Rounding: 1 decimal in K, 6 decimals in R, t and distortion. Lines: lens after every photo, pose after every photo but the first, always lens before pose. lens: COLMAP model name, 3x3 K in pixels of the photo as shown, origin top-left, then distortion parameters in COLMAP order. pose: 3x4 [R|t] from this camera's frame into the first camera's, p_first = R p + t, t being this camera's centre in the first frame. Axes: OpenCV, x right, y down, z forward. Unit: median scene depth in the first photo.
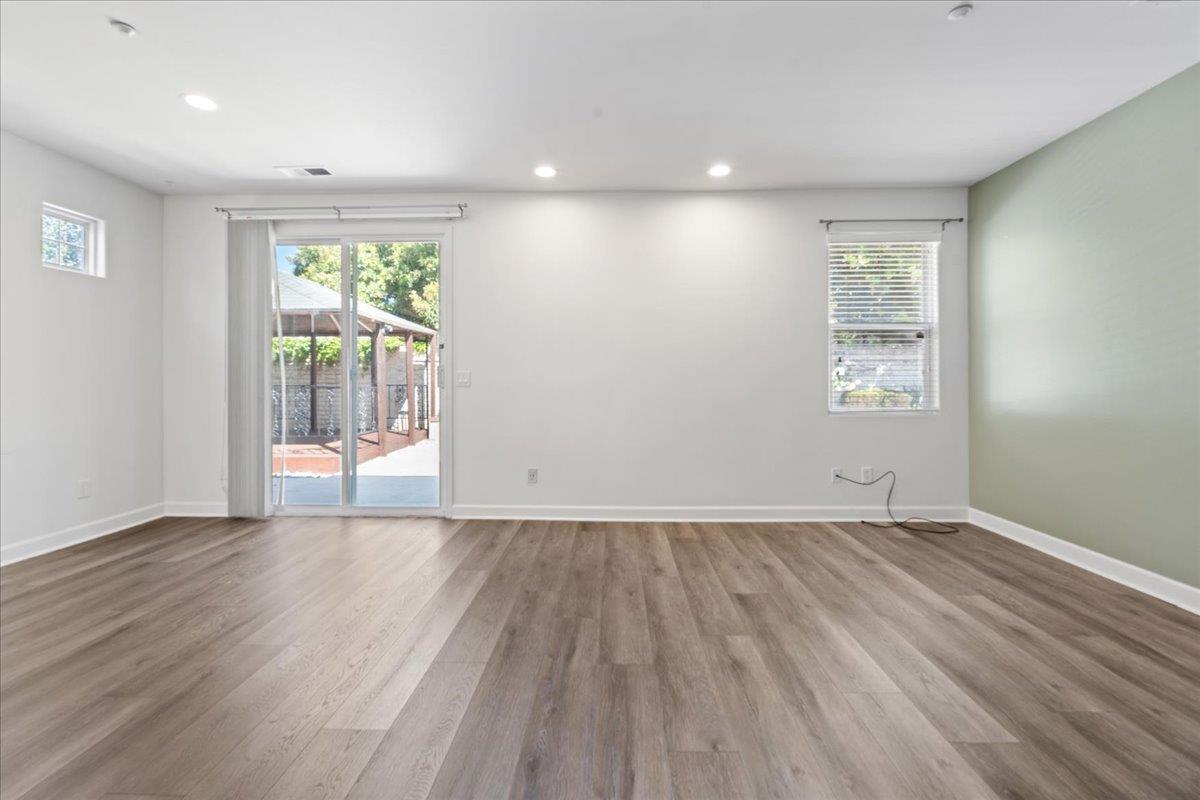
lens RADIAL K [[527.4, 0, 604.7], [0, 527.4, 380.4], [0, 0, 1]] dist [-0.009295, -0.000006]
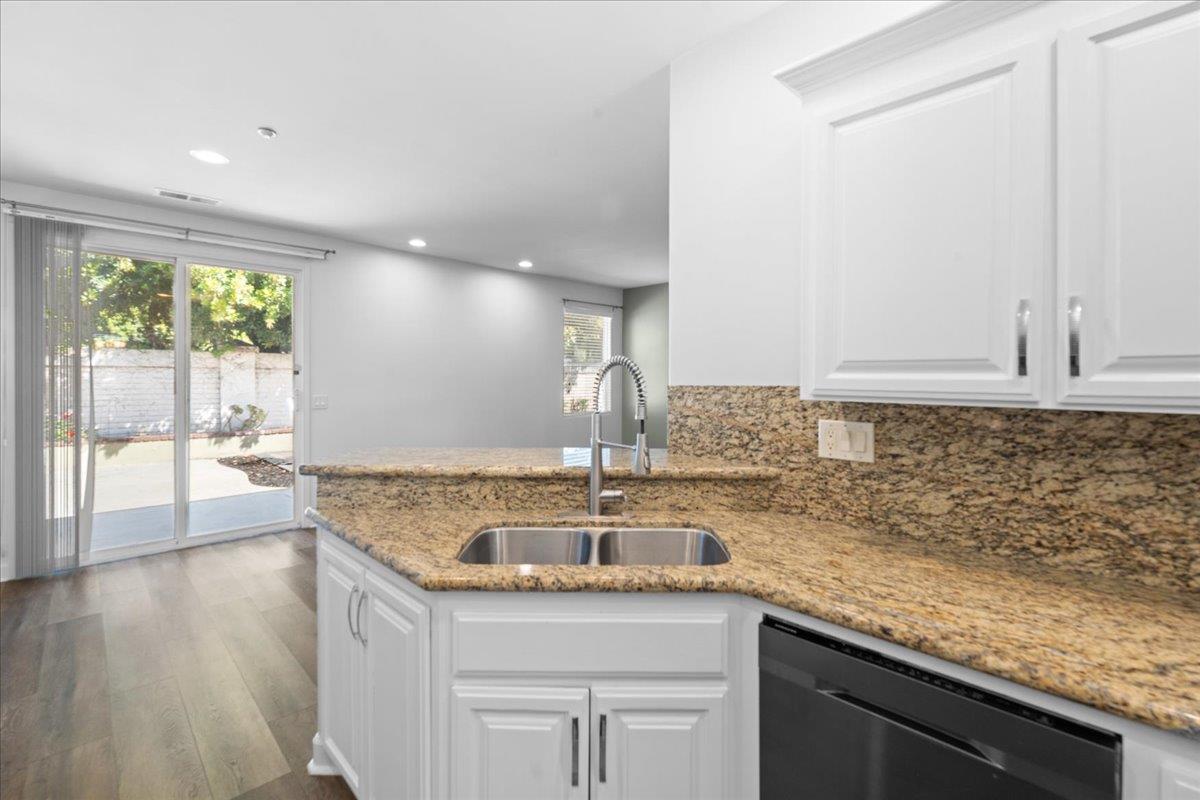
lens RADIAL K [[527.4, 0, 604.7], [0, 527.4, 380.4], [0, 0, 1]] dist [-0.009295, -0.000006]
pose [[0.688299, -0.000866, 0.725427, -0.693403], [0.000938, 1.000000, 0.000303, -0.050164], [-0.725427, 0.000472, 0.688299, -0.225565]]
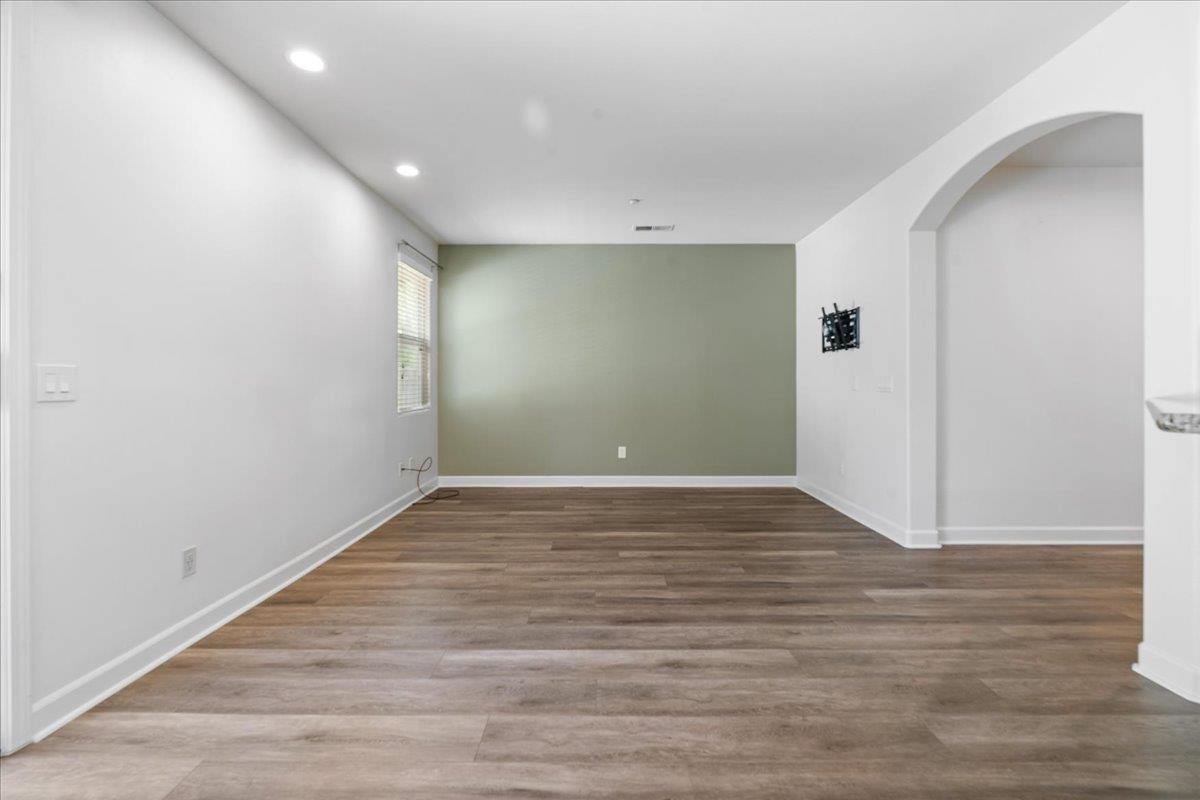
lens RADIAL K [[527.4, 0, 604.7], [0, 527.4, 380.4], [0, 0, 1]] dist [-0.009295, -0.000006]
pose [[-0.007730, 0.001968, 0.999968, -0.698684], [0.008186, 0.999965, -0.001905, -0.000013], [-0.999937, 0.008171, -0.007746, 0.597688]]
